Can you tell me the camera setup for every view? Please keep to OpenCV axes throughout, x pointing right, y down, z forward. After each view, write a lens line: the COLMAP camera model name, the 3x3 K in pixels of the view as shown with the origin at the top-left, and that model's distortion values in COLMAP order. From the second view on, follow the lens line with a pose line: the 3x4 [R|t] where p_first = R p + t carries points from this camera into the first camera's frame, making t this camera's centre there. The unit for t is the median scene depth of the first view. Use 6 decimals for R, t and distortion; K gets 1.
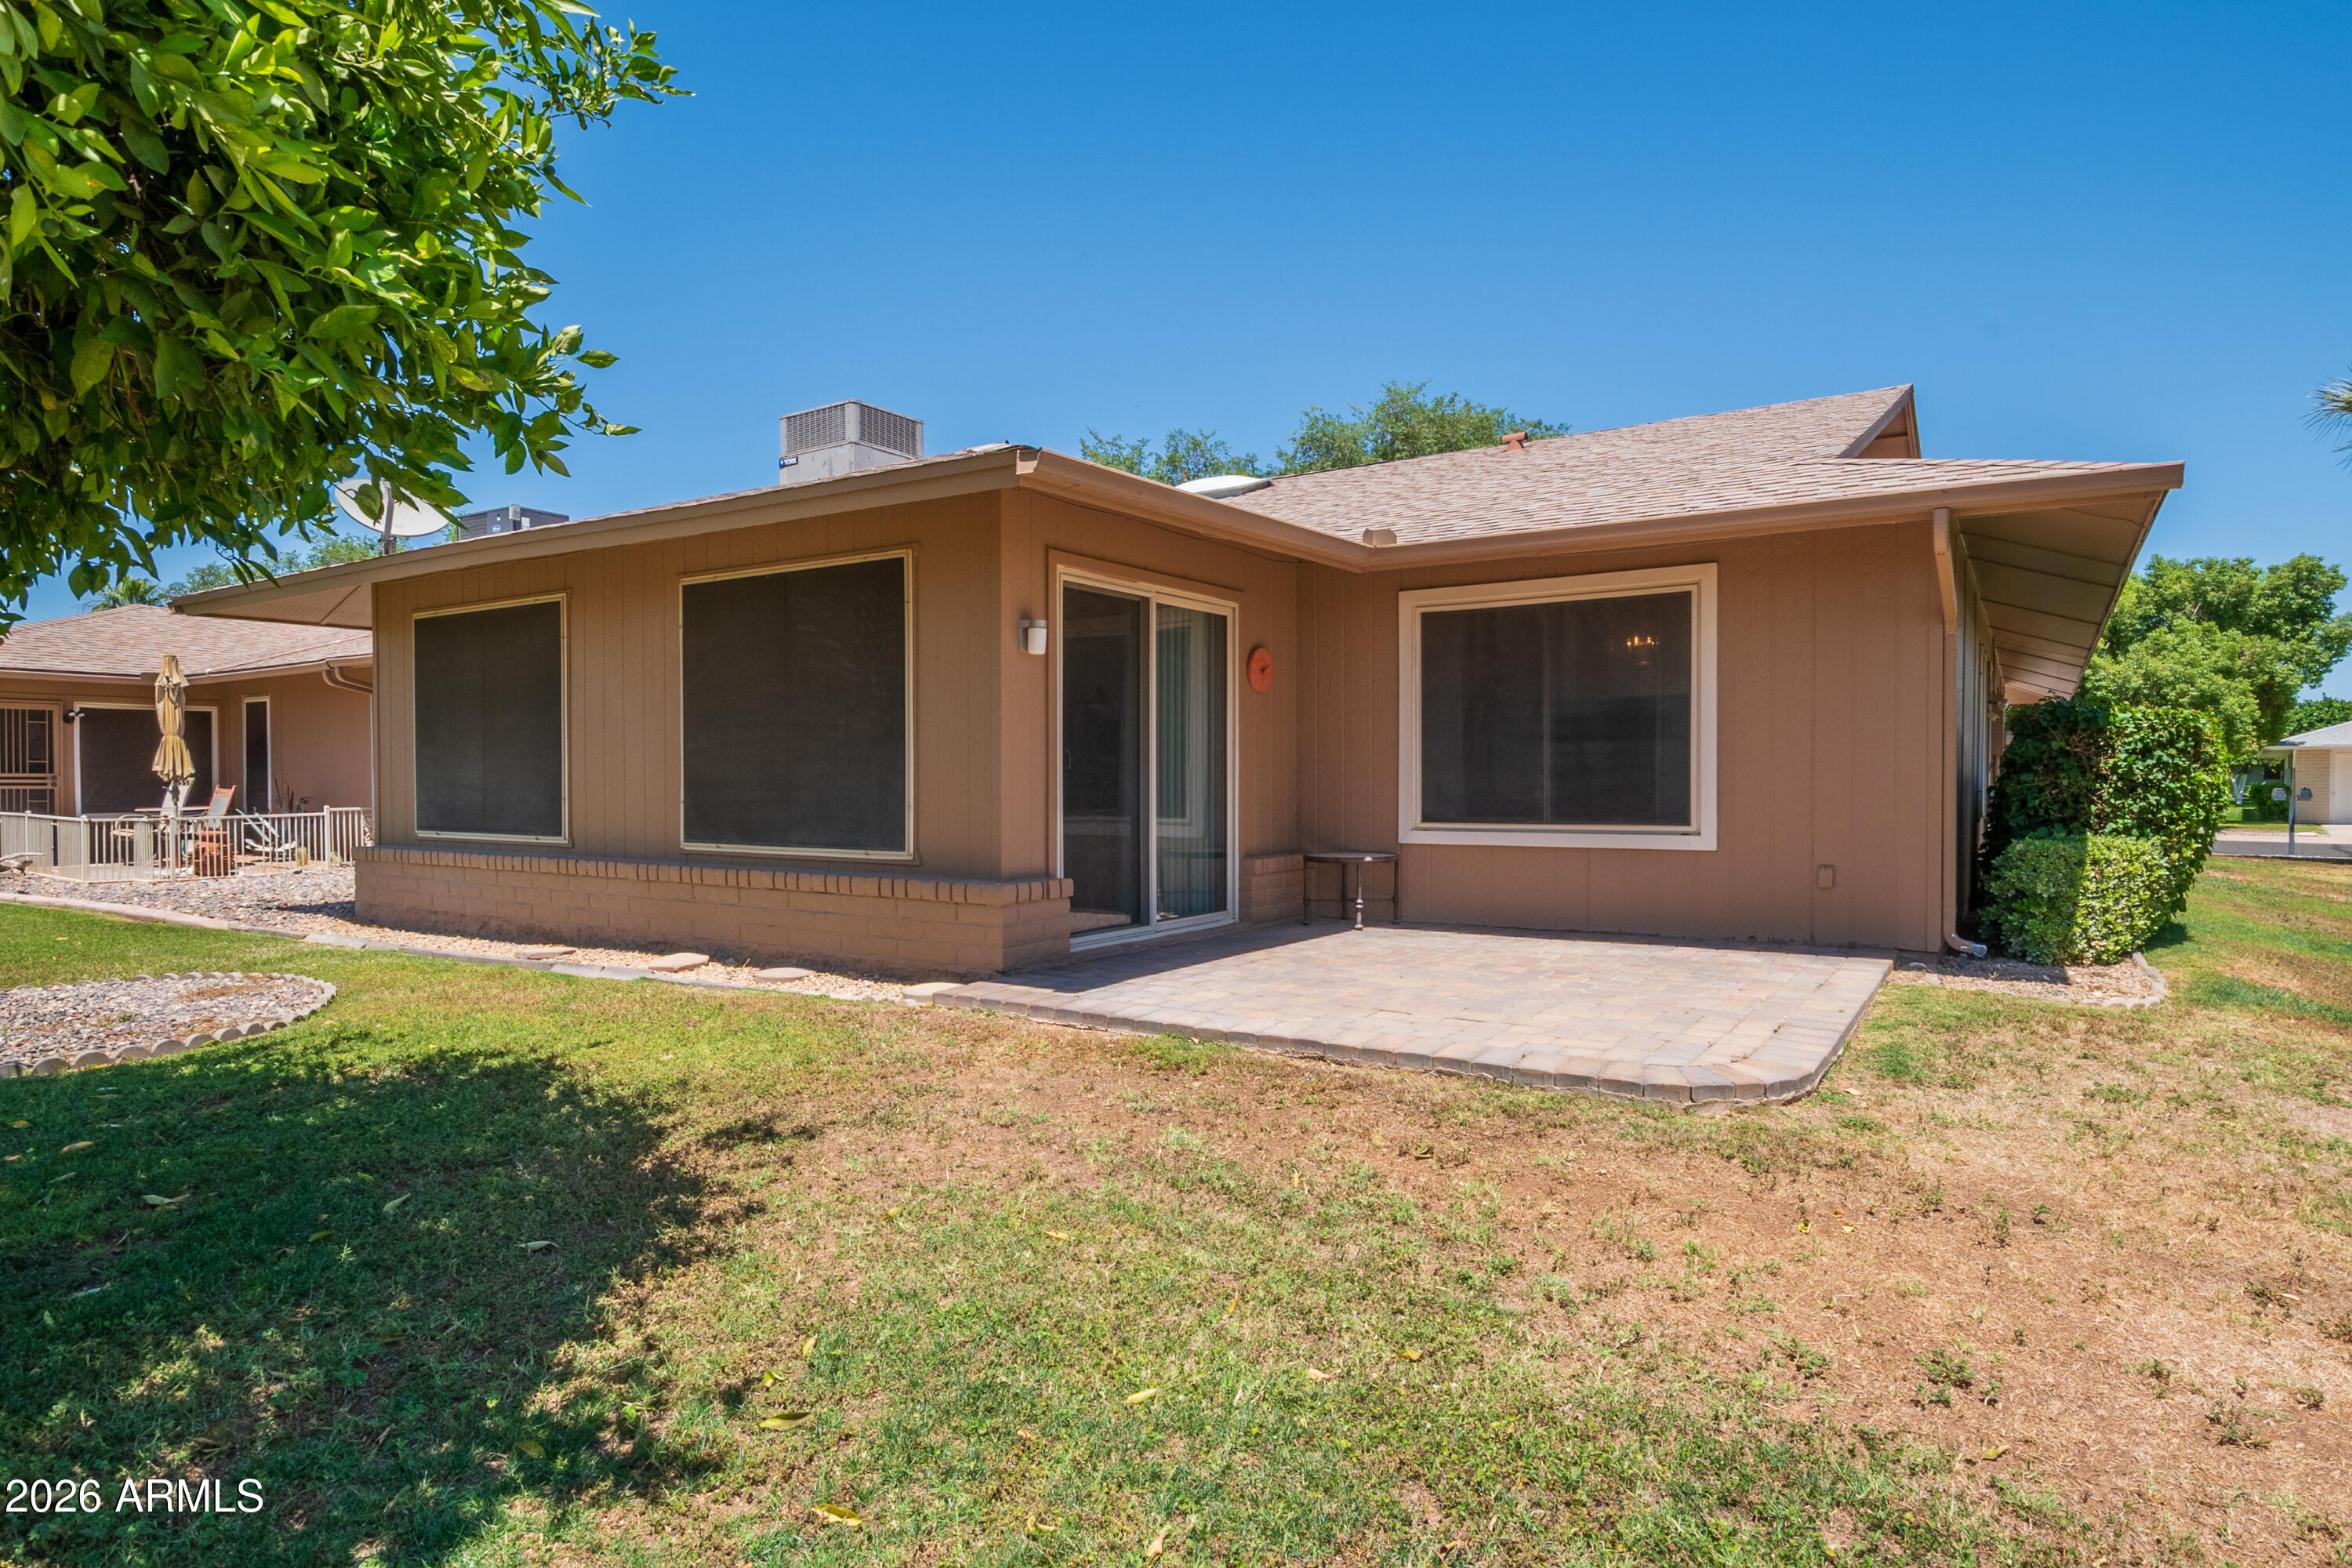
lens RADIAL K [[1301.9, 0, 1176.2], [0, 1301.9, 783.0], [0, 0, 1]] dist [-0.000312, 0.000108]
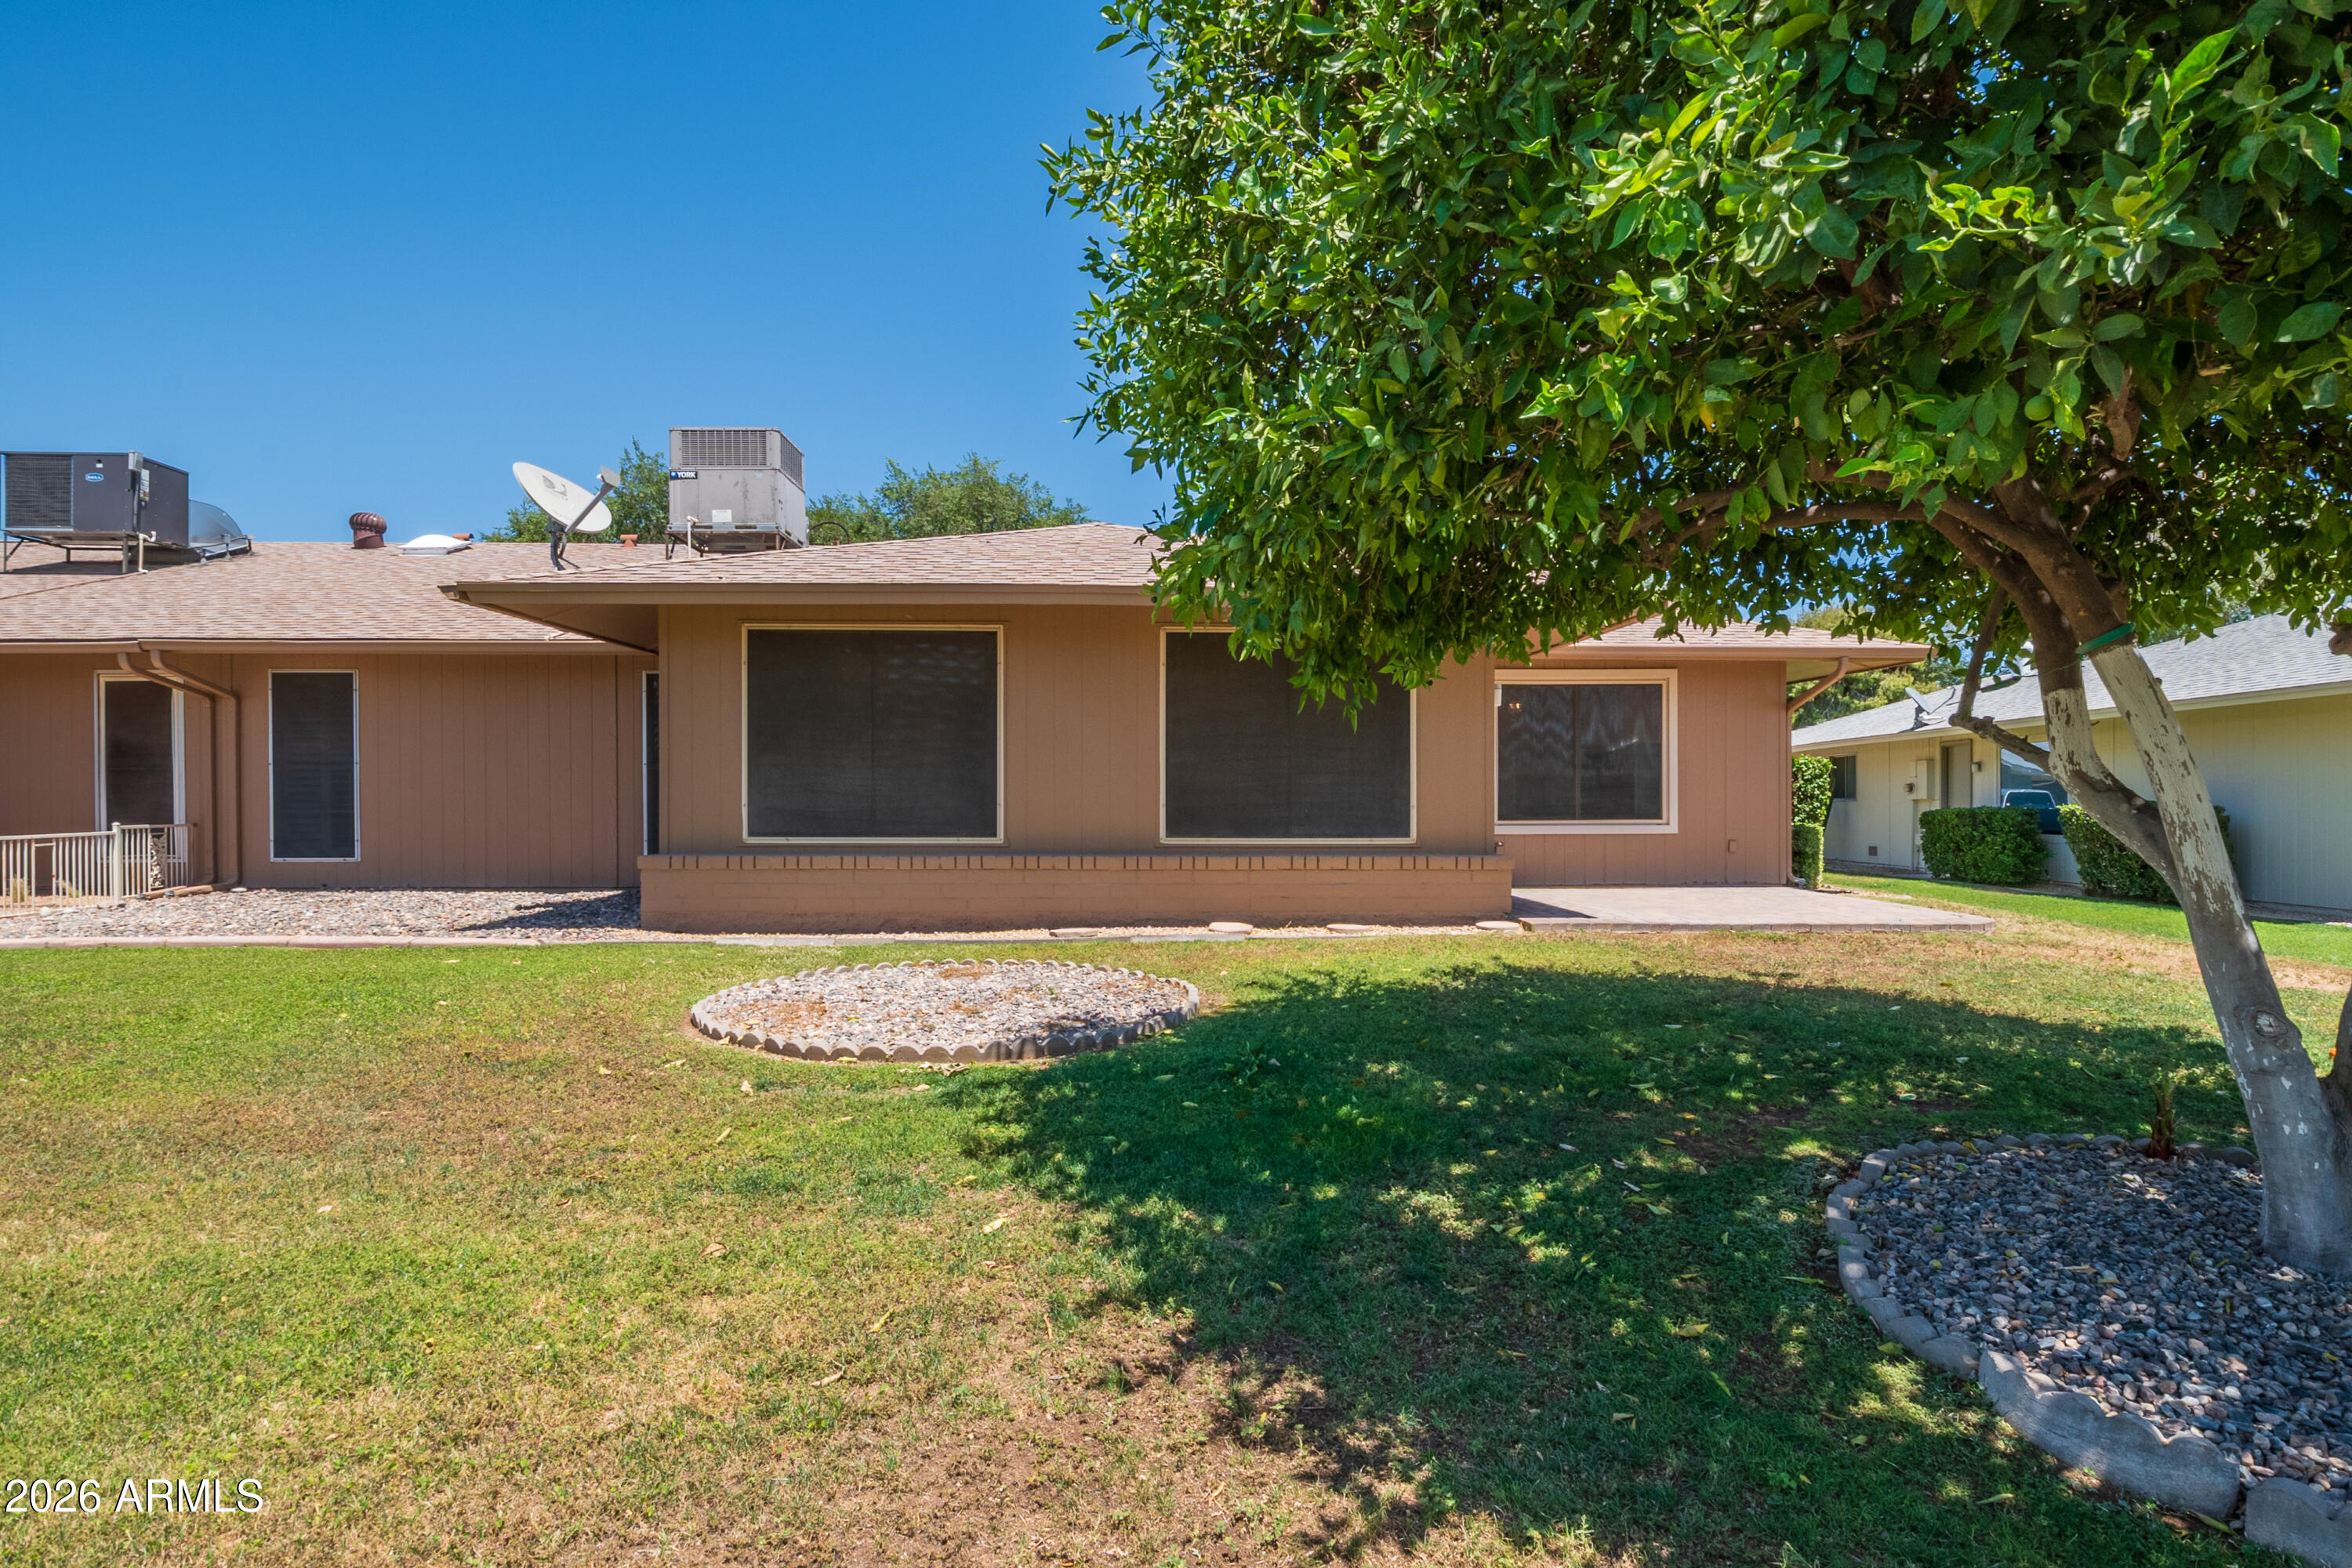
lens RADIAL K [[1212.7, 0, 1170.9], [0, 1212.7, 794.9], [0, 0, 1]] dist [-0.000582, -0.000083]
pose [[0.826635, 0.005795, 0.562709, -0.986013], [-0.000752, 0.999957, -0.009194, 0.014418], [-0.562738, 0.007177, 0.826604, 0.034773]]
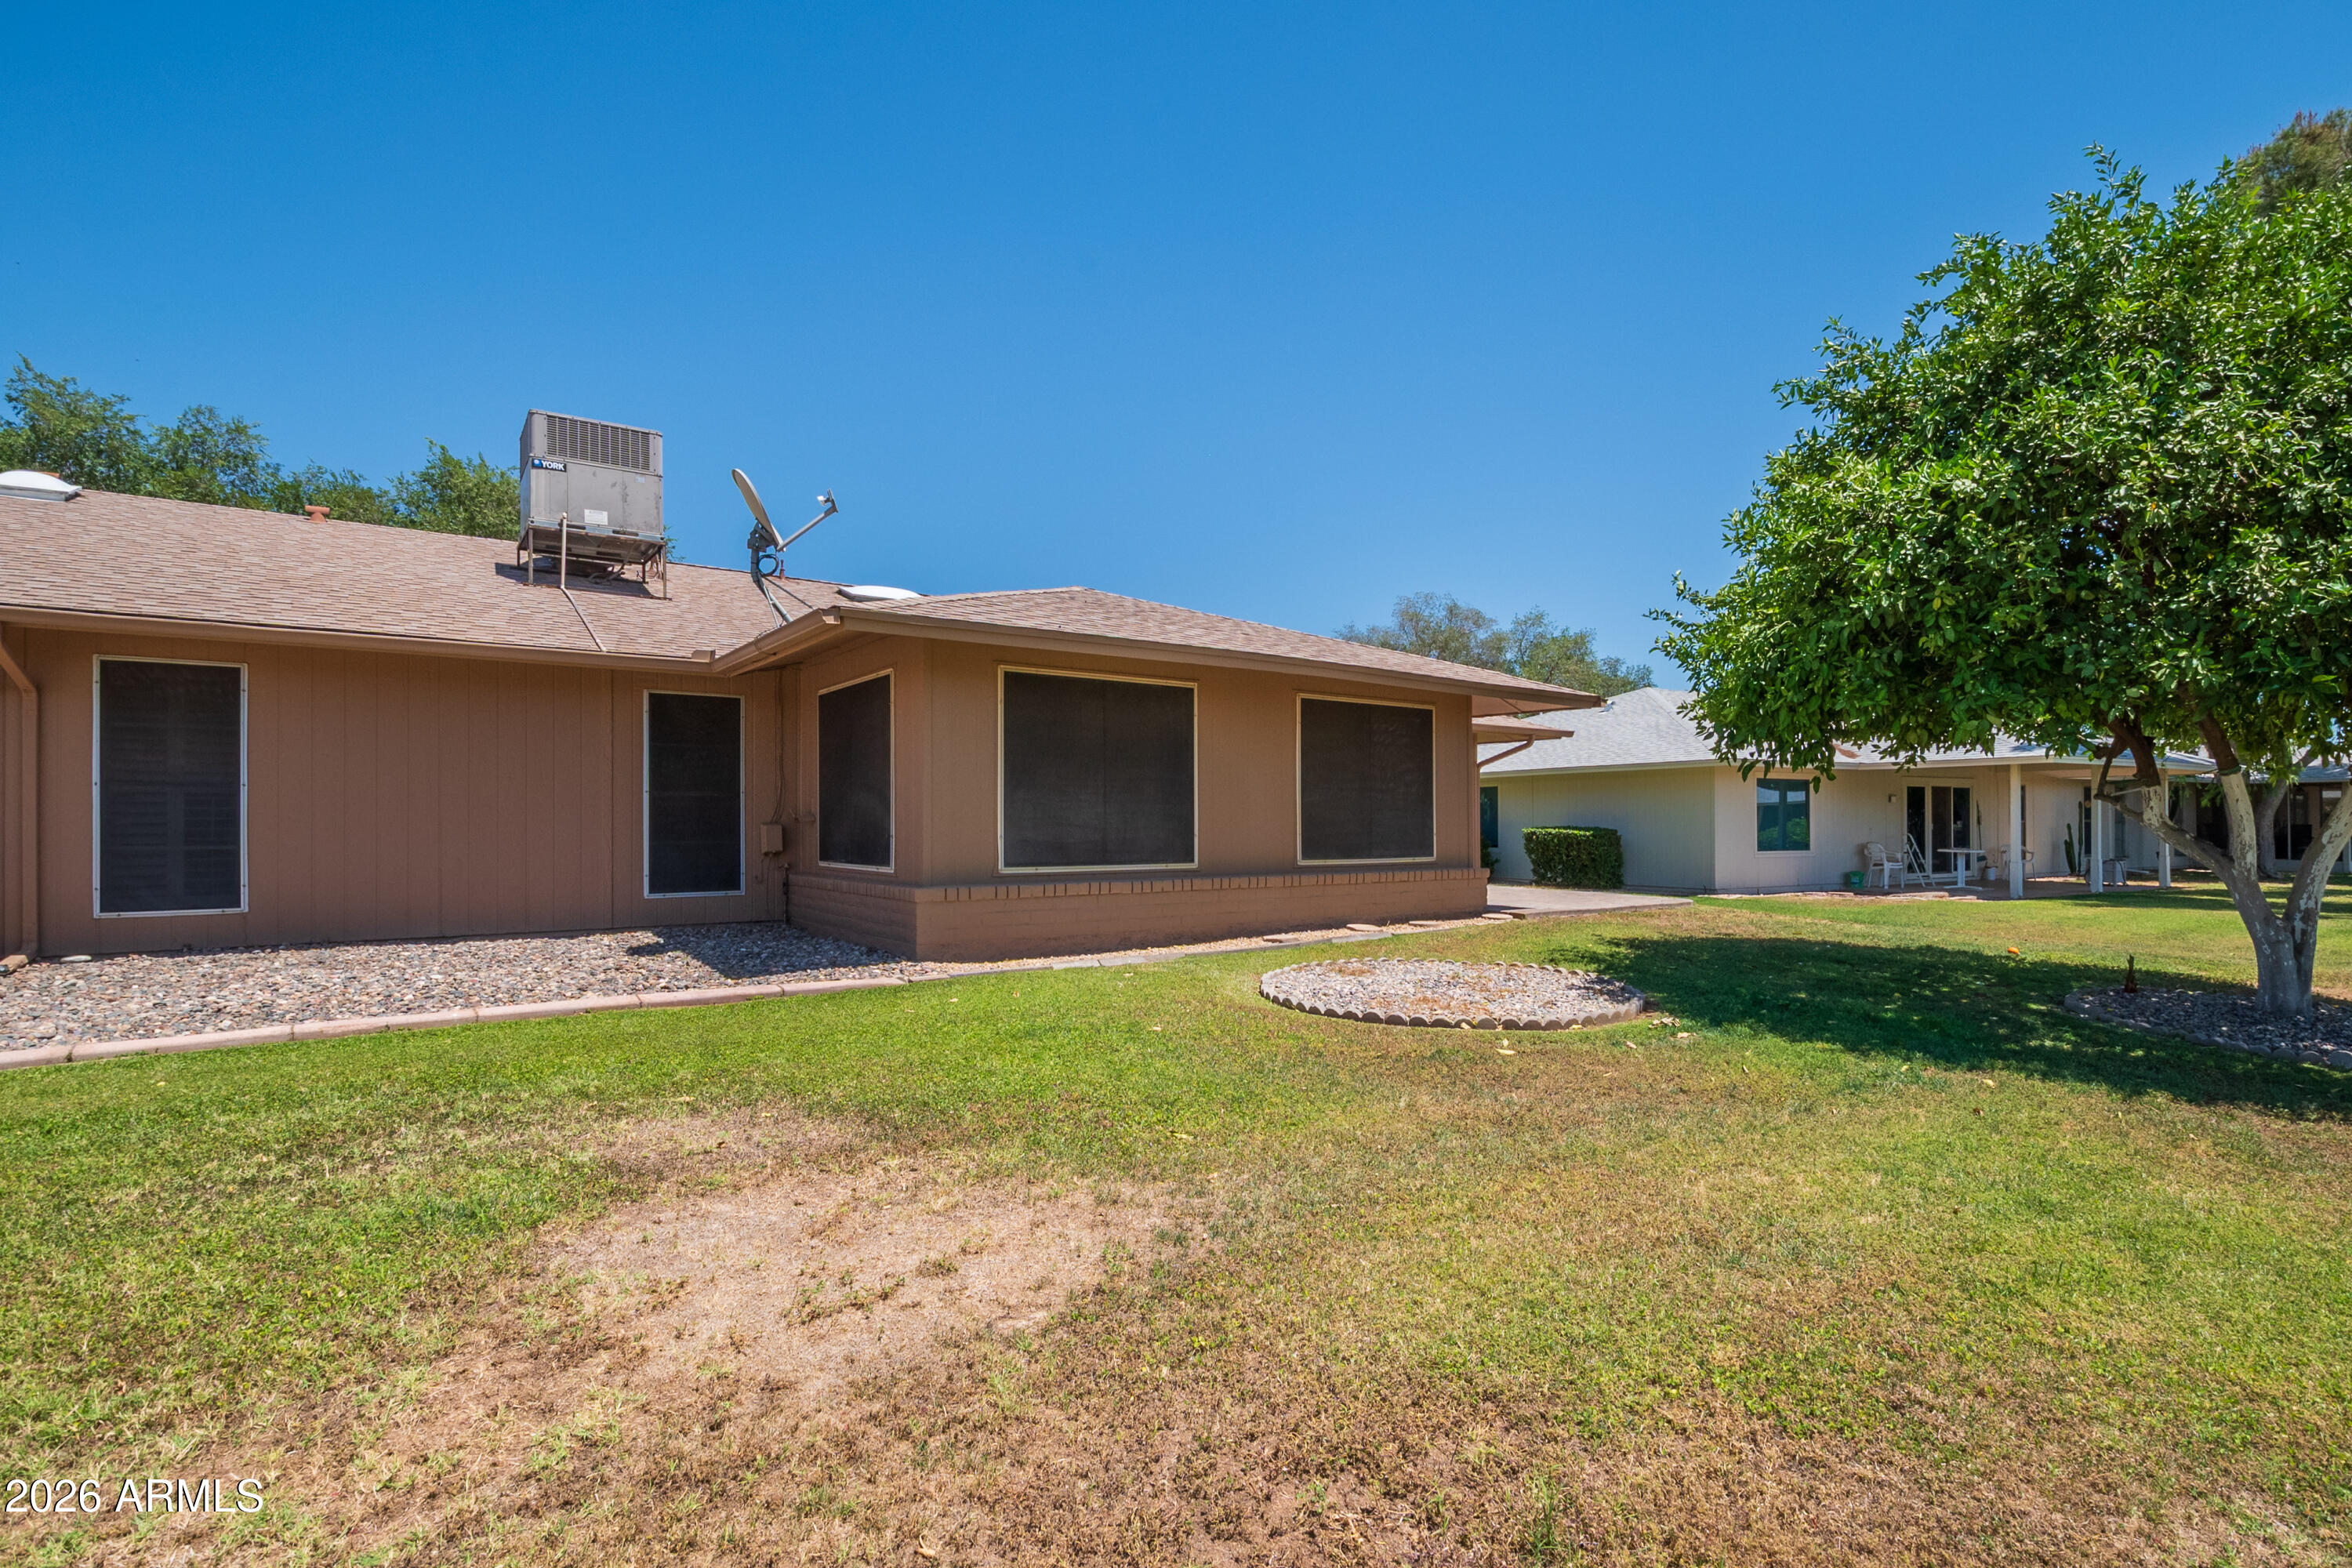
lens RADIAL K [[1081.9, 0, 1184.1], [0, 1081.9, 798.3], [0, 0, 1]] dist [-0.015594, -0.000164]
pose [[0.369726, 0.020481, 0.928915, -1.582582], [0.002248, 0.999734, -0.022937, 0.000357], [-0.929138, 0.010569, 0.369582, 0.621050]]
